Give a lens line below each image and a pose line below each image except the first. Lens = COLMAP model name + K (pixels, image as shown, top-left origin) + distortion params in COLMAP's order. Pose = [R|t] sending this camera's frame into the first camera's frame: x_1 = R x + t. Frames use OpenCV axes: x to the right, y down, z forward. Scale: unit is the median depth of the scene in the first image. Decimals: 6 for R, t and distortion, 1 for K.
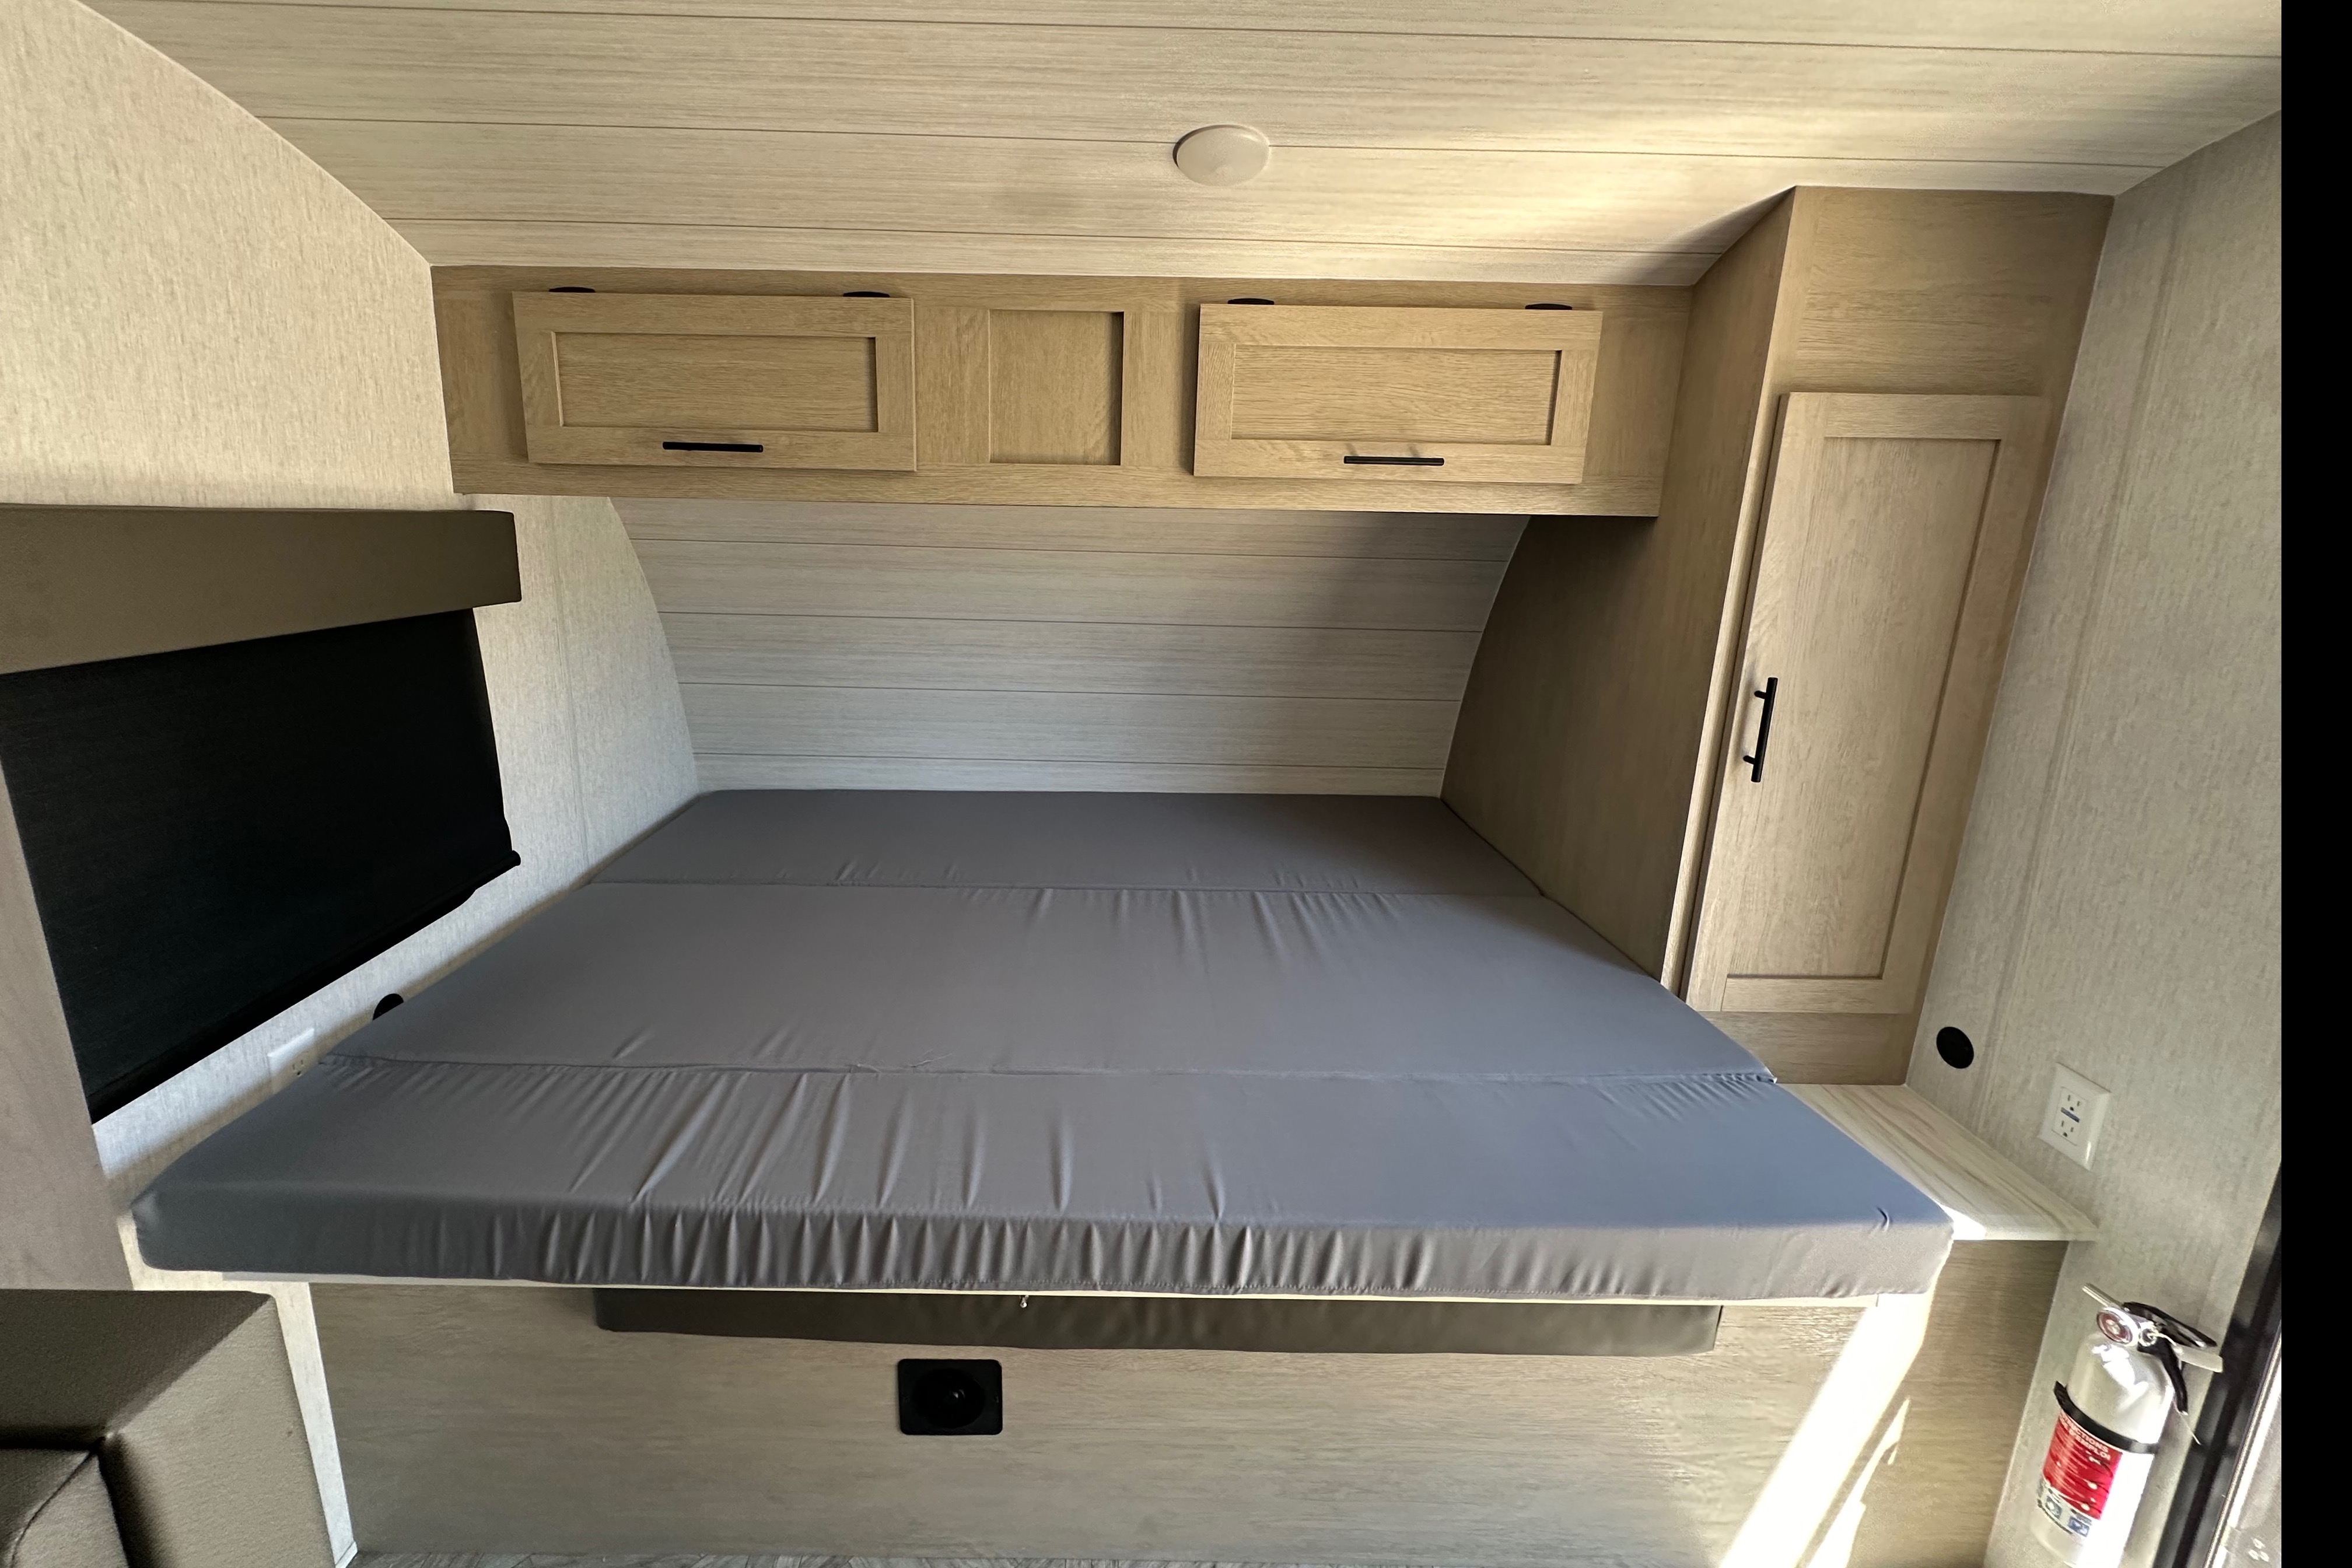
lens RADIAL K [[933.0, 0, 1112.7], [0, 933.0, 713.5], [0, 0, 1]] dist [-0.000324, 0.000164]
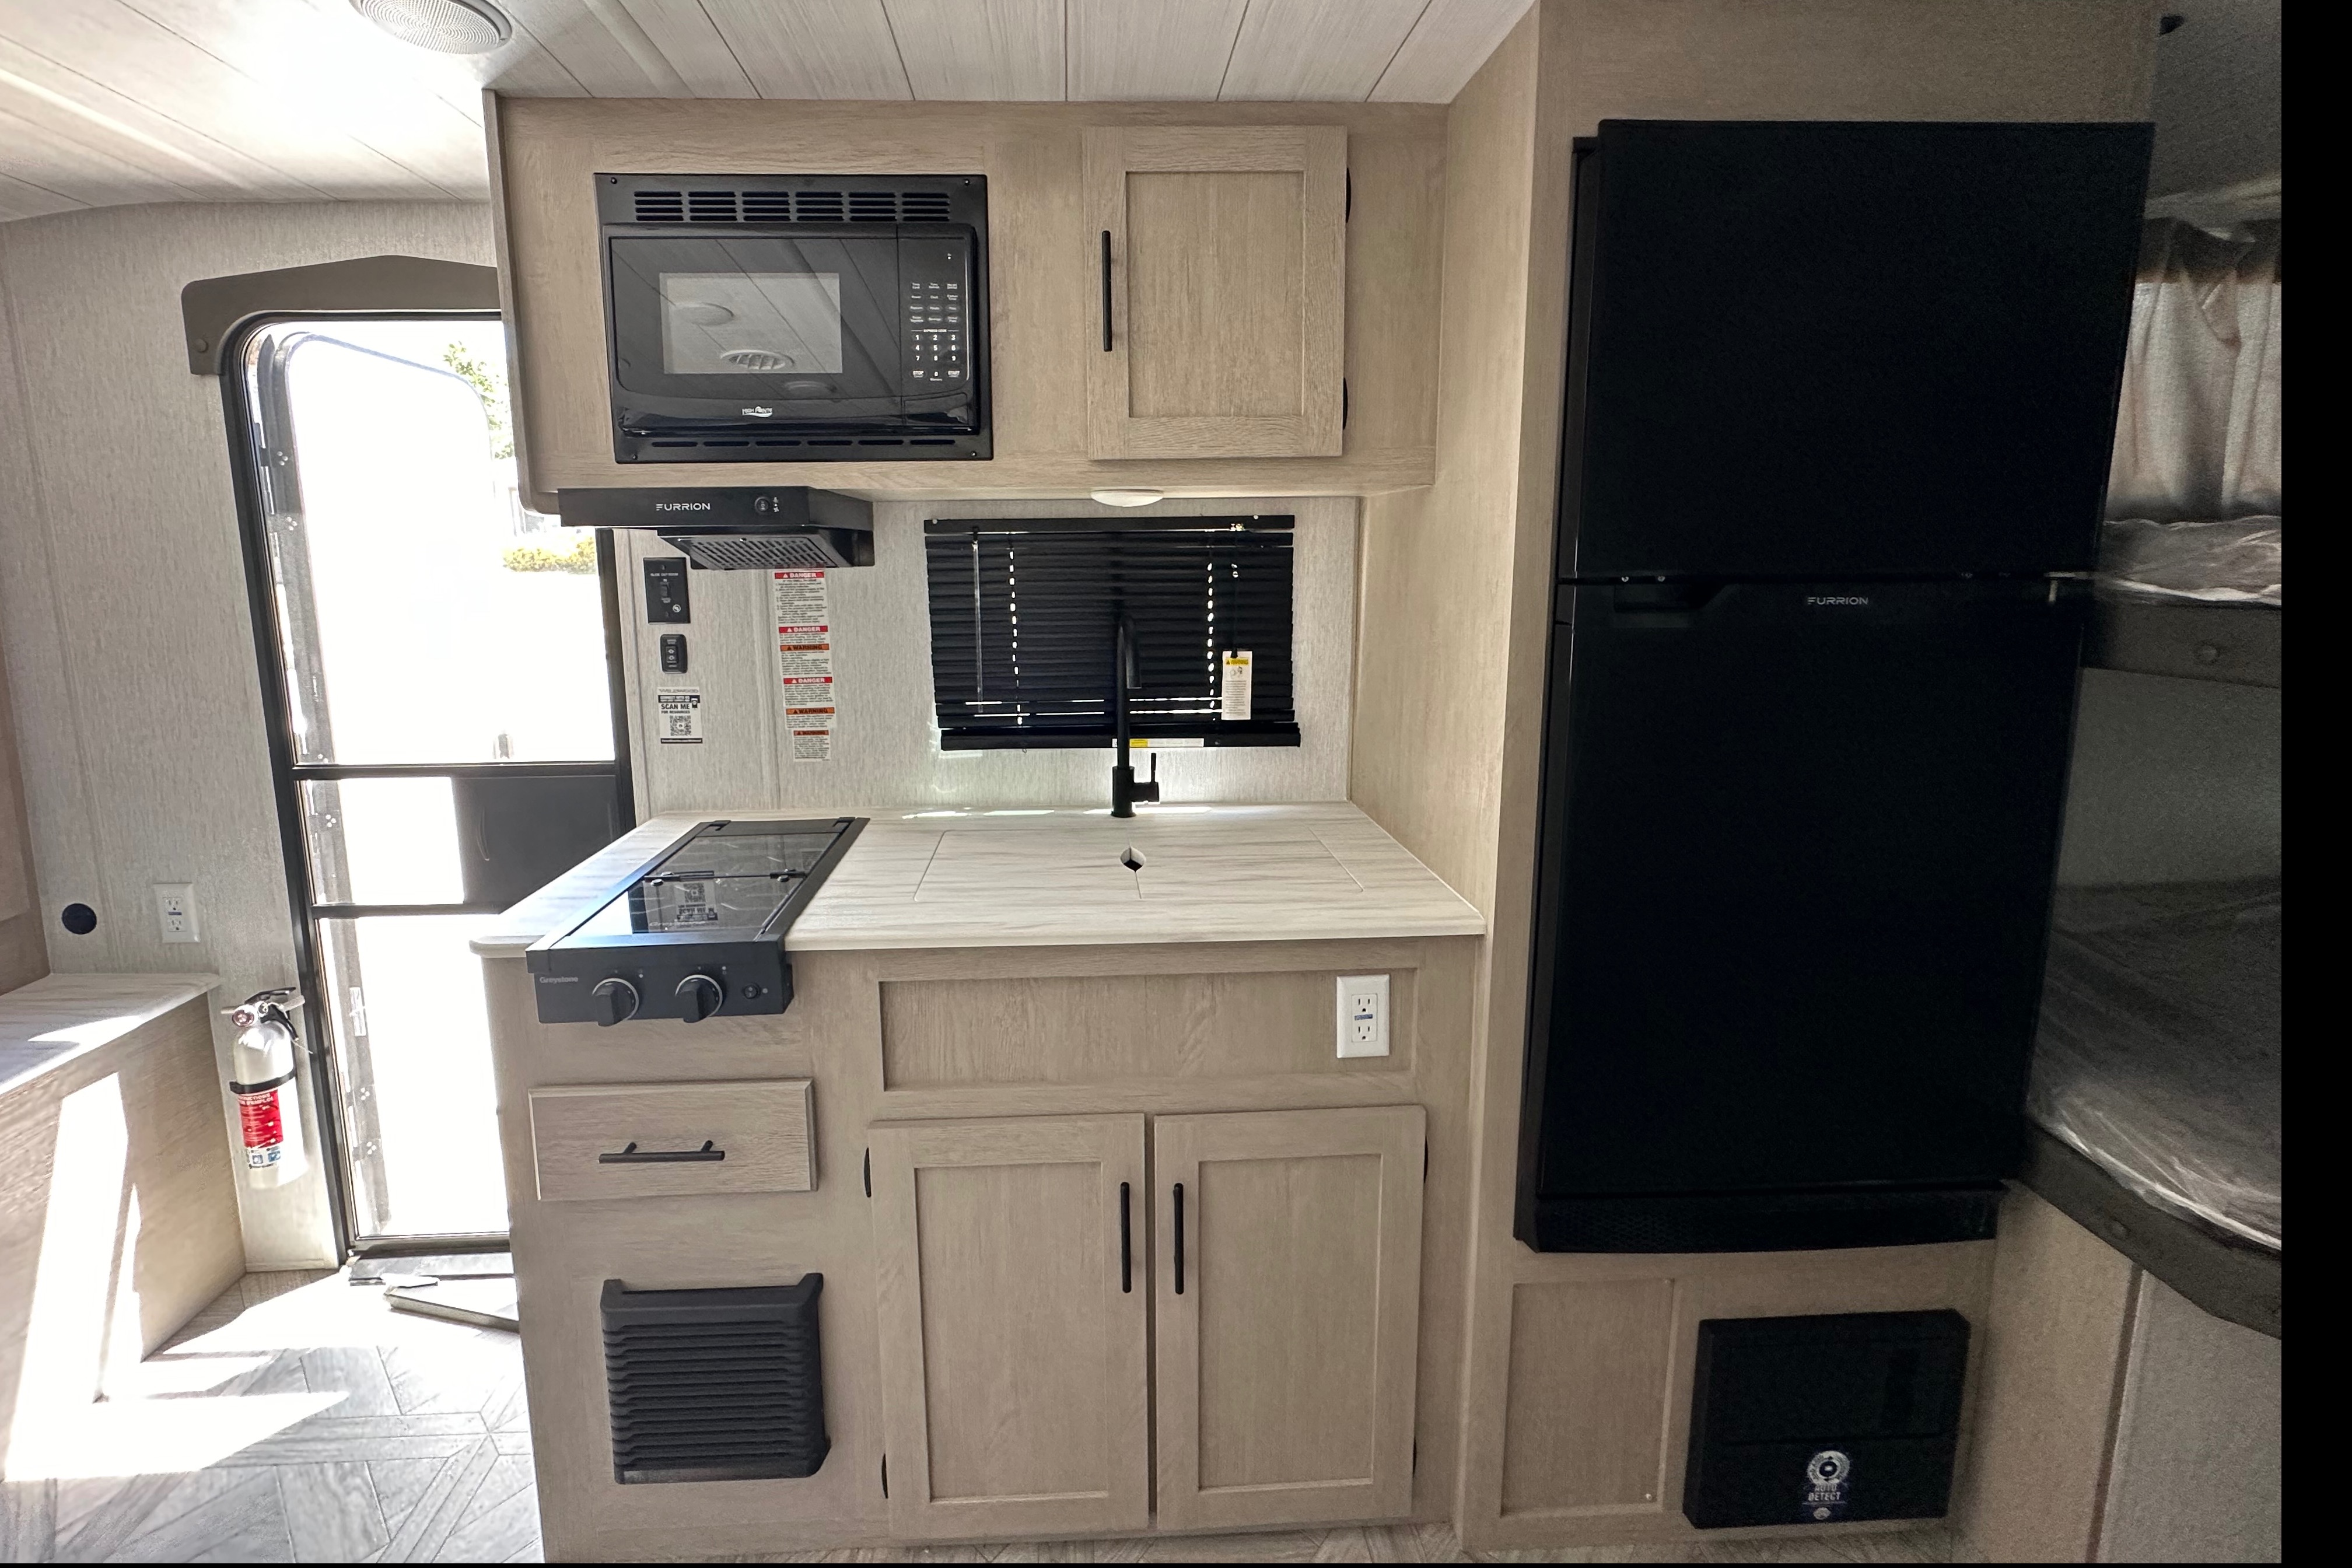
lens RADIAL K [[928.7, 0, 1105.6], [0, 928.7, 681.1], [0, 0, 1]] dist [-0.001609, -0.000149]
pose [[-0.034603, -0.153268, 0.987579, -0.316993], [0.212927, 0.964352, 0.157124, 0.166552], [-0.976455, 0.215719, -0.000735, -0.407572]]
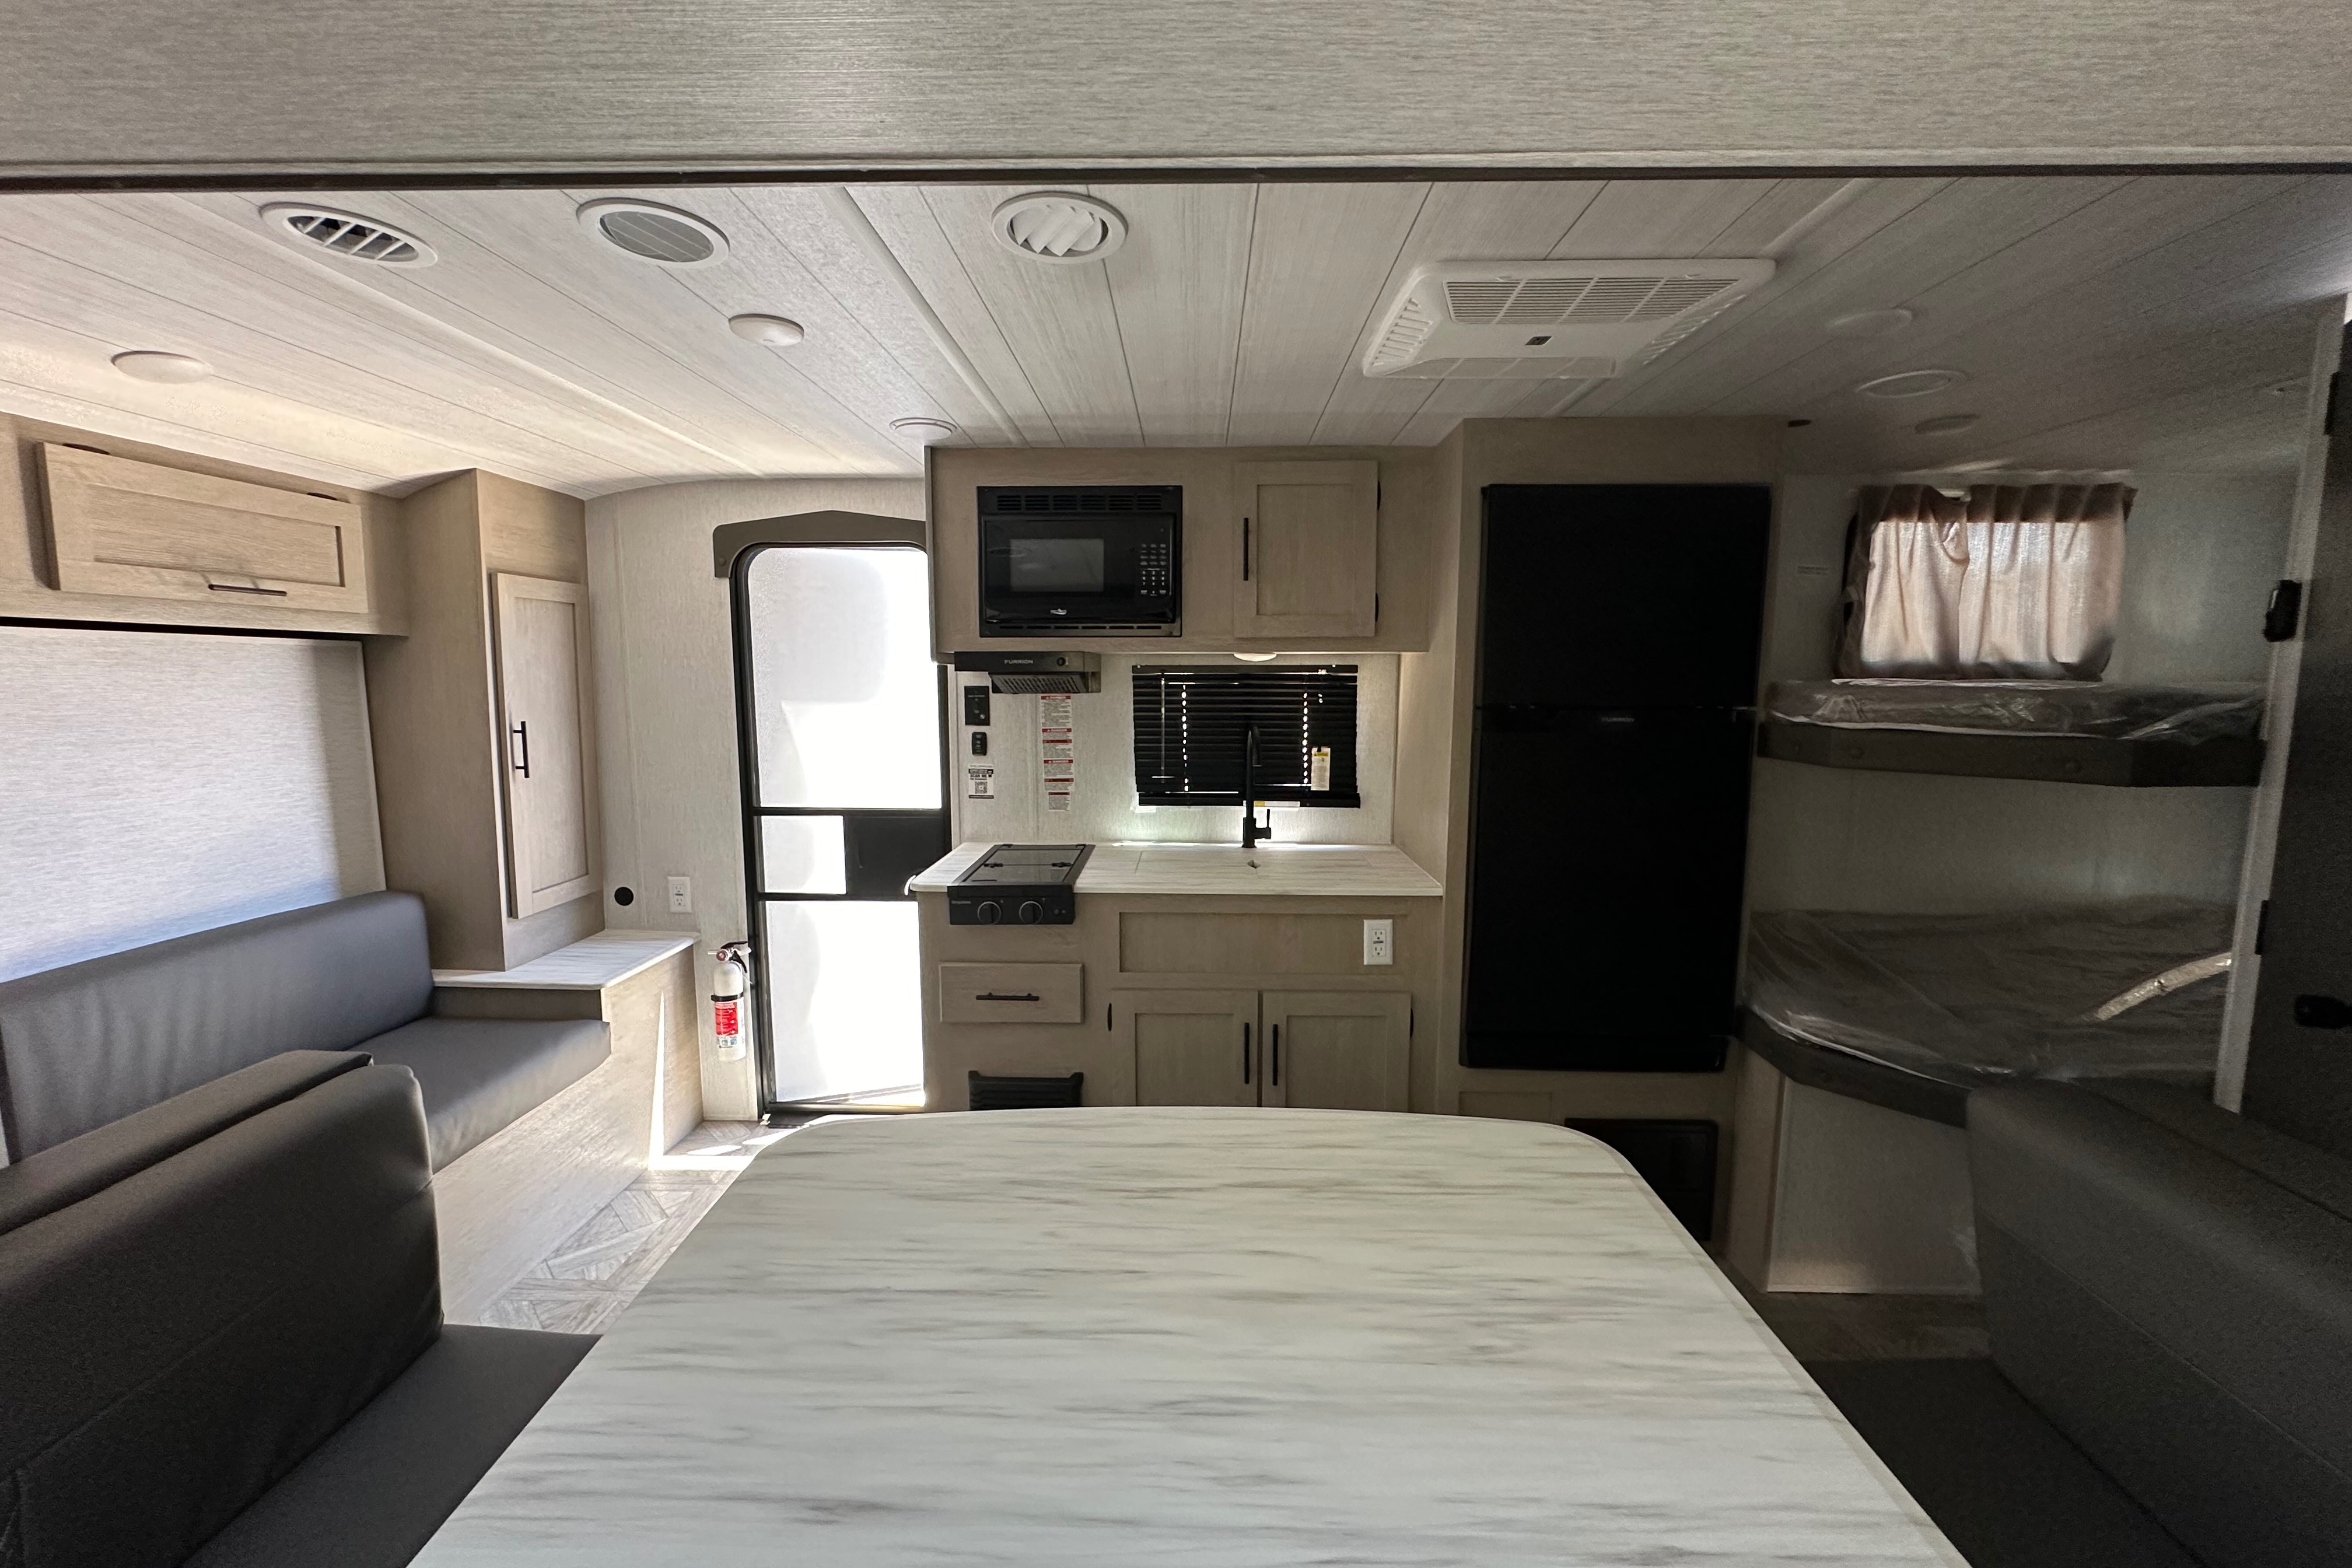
lens RADIAL K [[939.5, 0, 1176.0], [0, 939.5, 784.0], [0, 0, 1]] dist [-0.000980, 0.000037]
pose [[0.026533, -0.133873, 0.990643, -1.162236], [0.202295, 0.971207, 0.125828, 0.114119], [-0.978965, 0.197064, 0.052851, -0.371000]]
